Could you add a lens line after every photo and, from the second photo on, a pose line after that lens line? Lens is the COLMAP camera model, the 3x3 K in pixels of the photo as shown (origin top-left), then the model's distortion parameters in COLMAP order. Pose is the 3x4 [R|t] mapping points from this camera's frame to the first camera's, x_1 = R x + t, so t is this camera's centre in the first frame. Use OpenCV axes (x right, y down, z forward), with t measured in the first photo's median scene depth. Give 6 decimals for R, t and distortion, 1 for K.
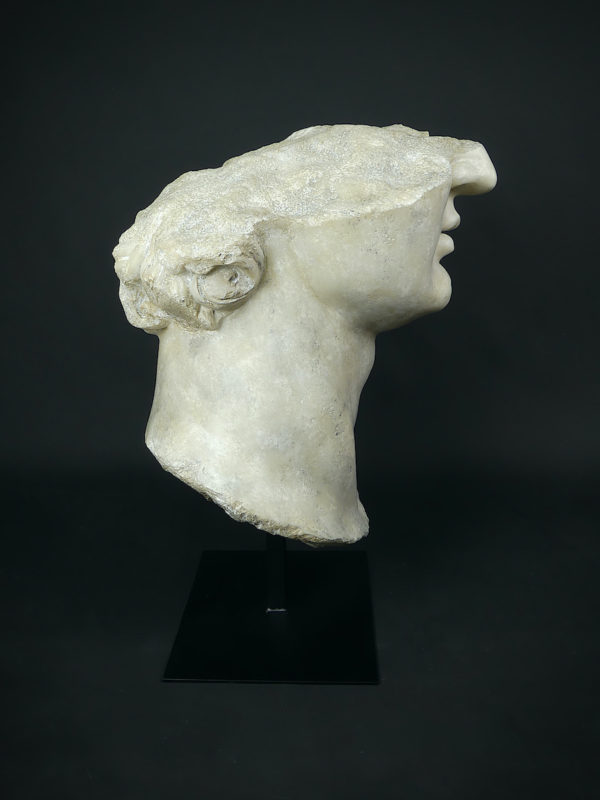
lens RADIAL K [[817.0, 0, 300.5], [0, 817.0, 350.4], [0, 0, 1]] dist [-0.006807, -0.006673]
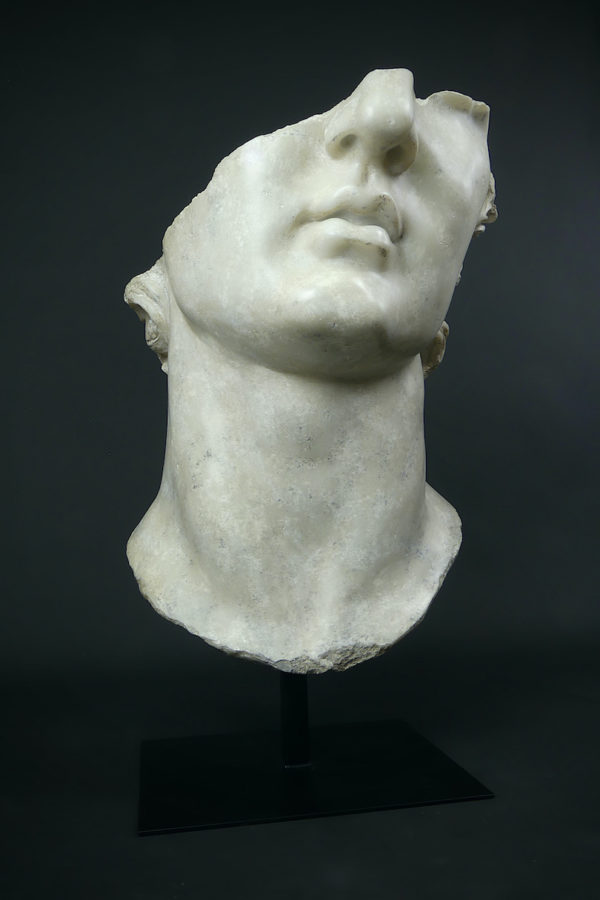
lens RADIAL K [[762.5, 0, 293.8], [0, 762.5, 411.0], [0, 0, 1]] dist [-0.000954, 0.000287]
pose [[0.198748, -0.105451, -0.974361, 0.843670], [-0.203903, 0.967990, -0.146353, 0.123844], [0.958604, 0.227763, 0.170885, 0.975563]]
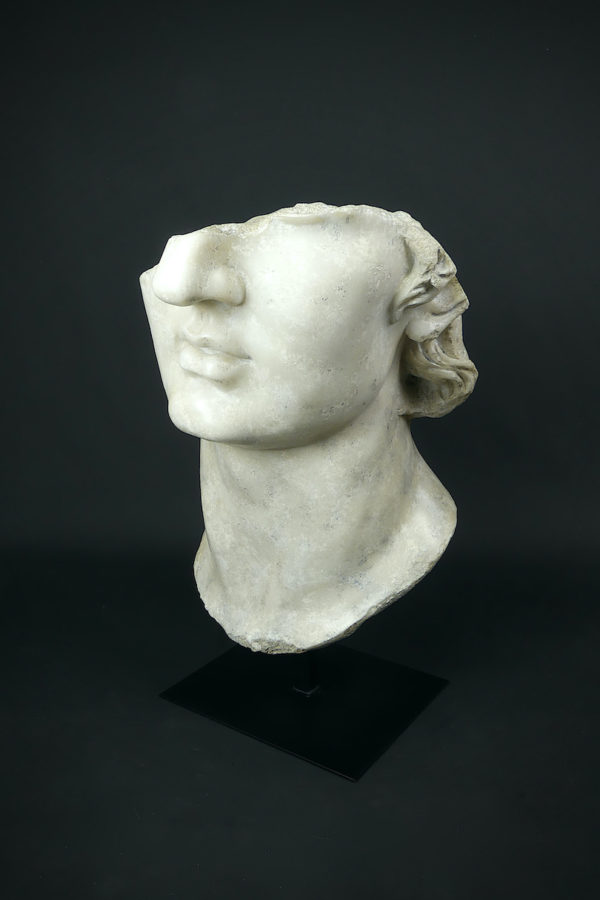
lens RADIAL K [[791.4, 0, 320.9], [0, 791.4, 451.0], [0, 0, 1]] dist [-0.004116, 0.000489]
pose [[-0.517629, 0.244723, -0.819860, 0.854565], [-0.189945, 0.901443, 0.389000, -0.416307], [0.834255, 0.357086, -0.420130, 1.613342]]
